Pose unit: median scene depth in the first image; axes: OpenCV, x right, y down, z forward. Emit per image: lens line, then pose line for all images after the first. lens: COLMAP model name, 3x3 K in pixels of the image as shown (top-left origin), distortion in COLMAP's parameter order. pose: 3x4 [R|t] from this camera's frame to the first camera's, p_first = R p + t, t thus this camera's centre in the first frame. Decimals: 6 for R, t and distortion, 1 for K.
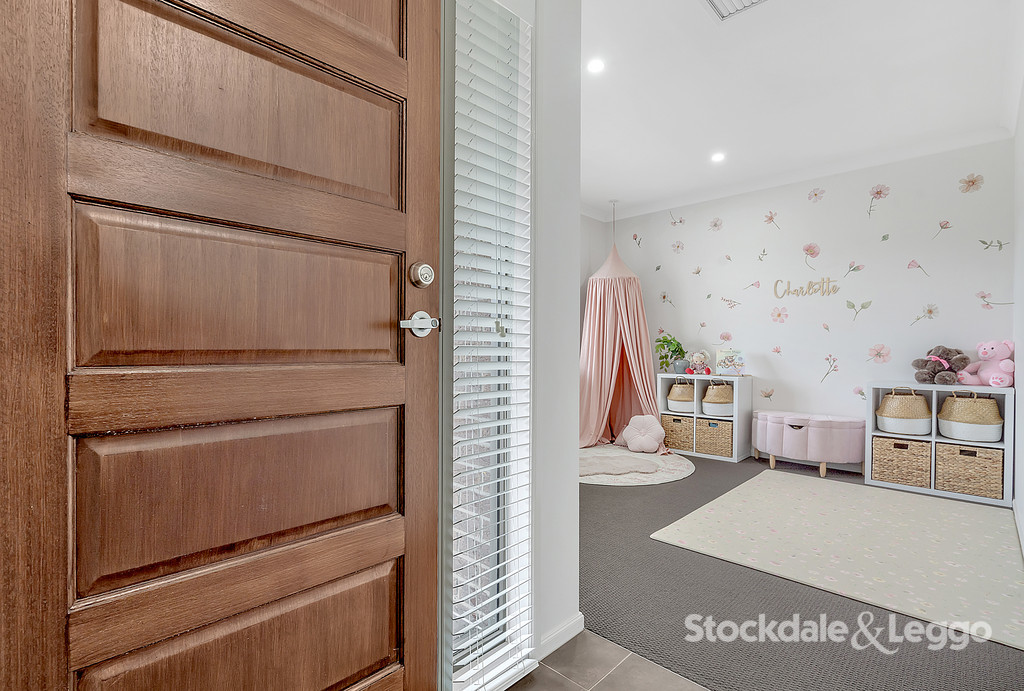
lens RADIAL K [[489.6, 0, 512.6], [0, 489.6, 349.7], [0, 0, 1]] dist [-0.000970, -0.000276]
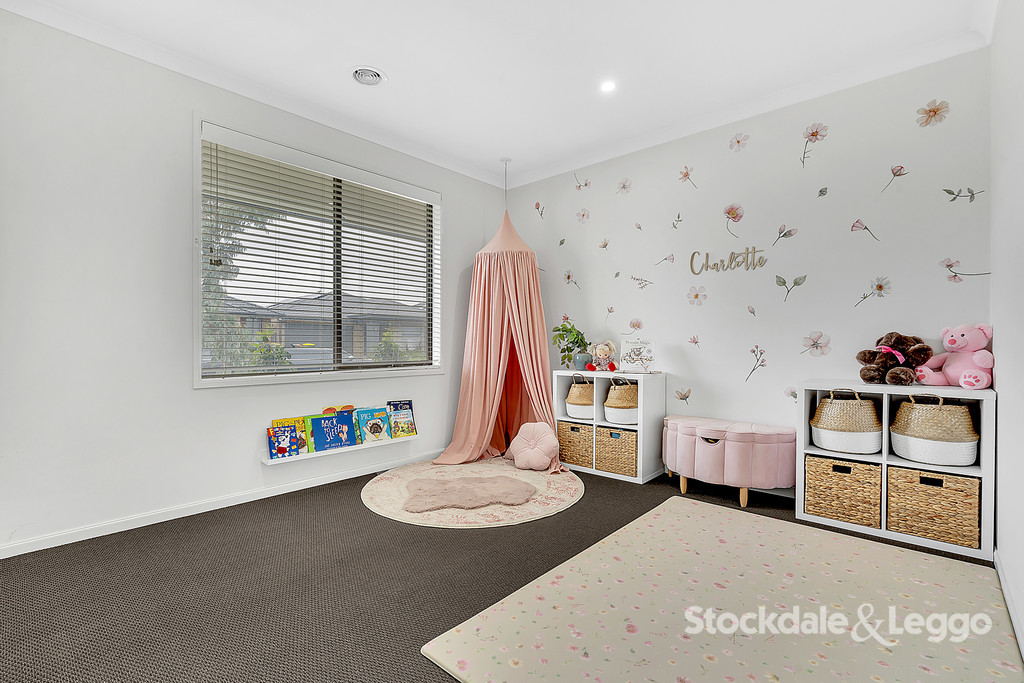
lens RADIAL K [[461.6, 0, 520.6], [0, 461.6, 344.3], [0, 0, 1]] dist [-0.000695, 0.000171]
pose [[0.999348, -0.004158, 0.035865, 0.264985], [0.004192, 0.999991, -0.000885, 0.007659], [-0.035861, 0.001035, 0.999356, 0.298892]]
